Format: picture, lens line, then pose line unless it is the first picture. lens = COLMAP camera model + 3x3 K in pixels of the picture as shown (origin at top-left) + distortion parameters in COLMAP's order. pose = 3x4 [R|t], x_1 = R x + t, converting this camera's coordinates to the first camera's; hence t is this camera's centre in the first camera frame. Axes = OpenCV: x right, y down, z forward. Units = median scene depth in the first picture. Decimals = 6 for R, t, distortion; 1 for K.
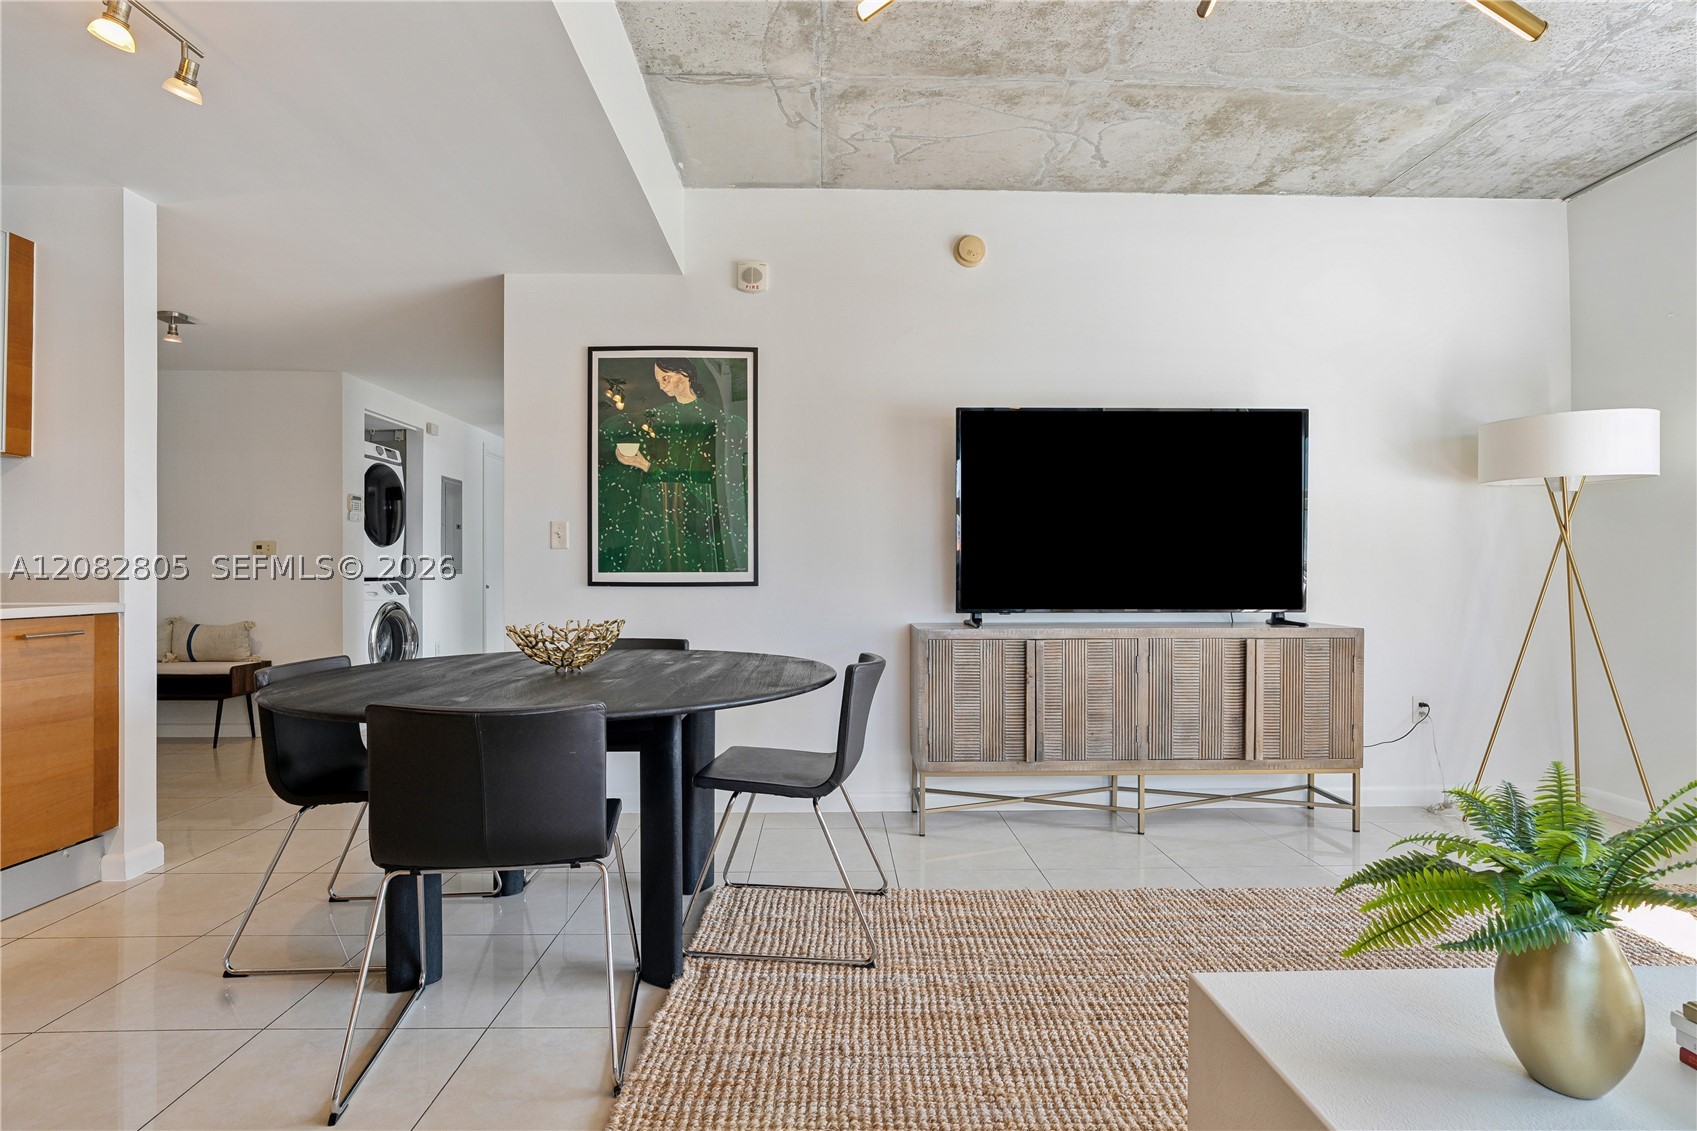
lens RADIAL K [[860.2, 0, 839.0], [0, 860.2, 570.2], [0, 0, 1]] dist [-0.019080, 0.009199]
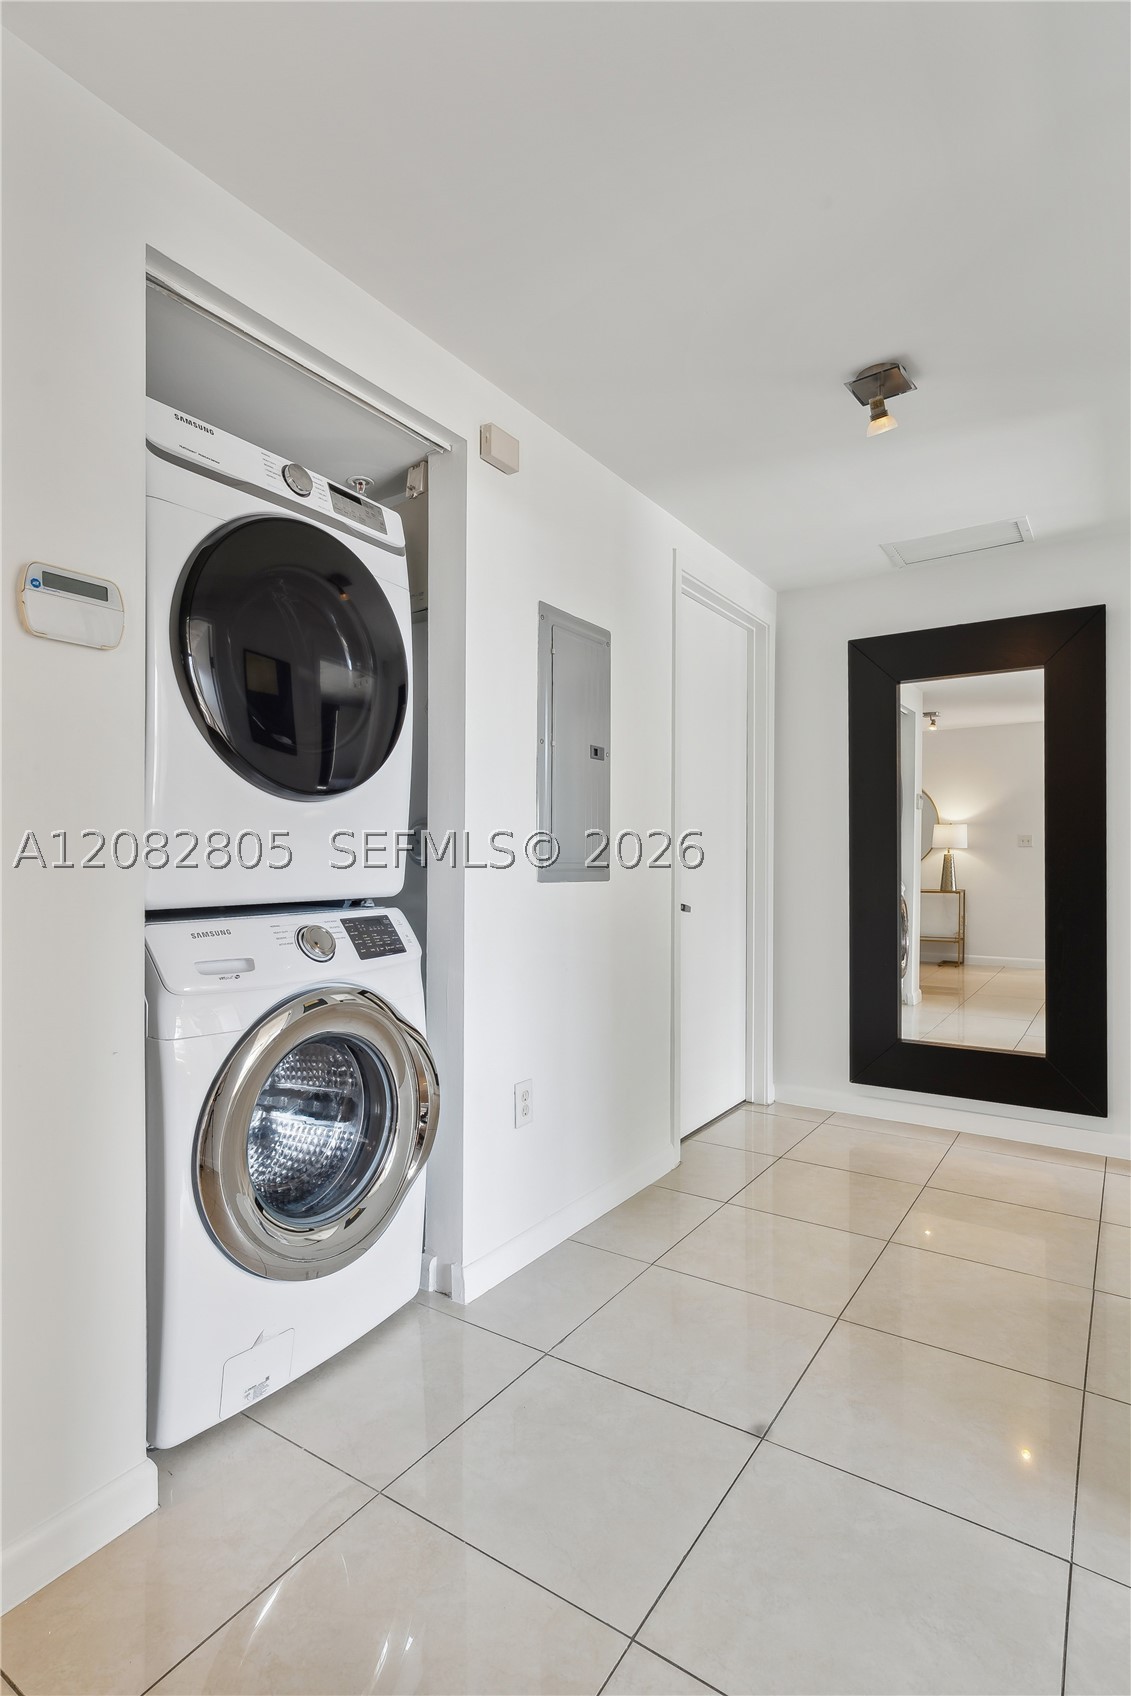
lens RADIAL K [[859.7, 0, 574.2], [0, 859.7, 858.7], [0, 0, 1]] dist [-0.019080, 0.009199]
pose [[0.817659, 0.005917, -0.575672, -0.513120], [-0.001756, 0.999968, 0.007783, -0.017057], [0.575700, -0.005353, 0.817644, 1.467784]]
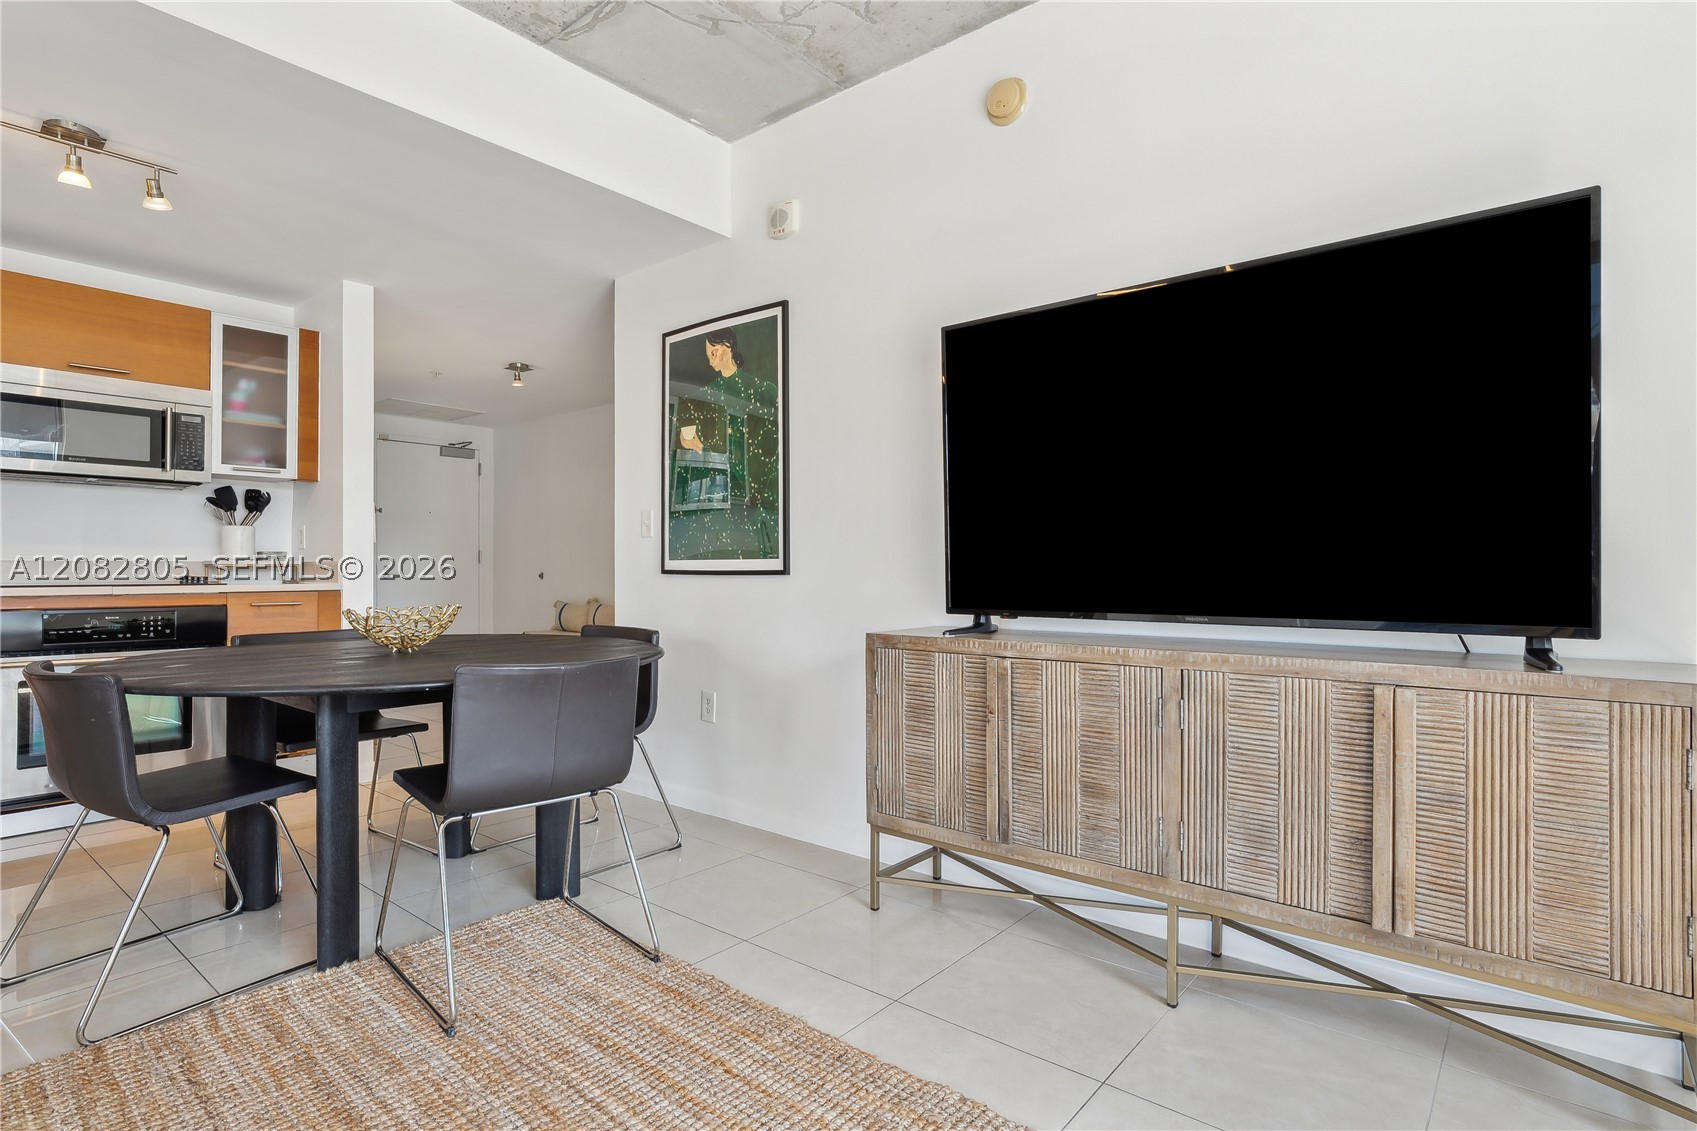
lens RADIAL K [[860.2, 0, 815.9], [0, 860.2, 565.6], [0, 0, 1]] dist [-0.019080, 0.009199]
pose [[0.749691, -0.001358, -0.661787, 0.515966], [0.001833, 0.999998, 0.000024, 0.009243], [0.661786, -0.001231, 0.749692, 0.381113]]
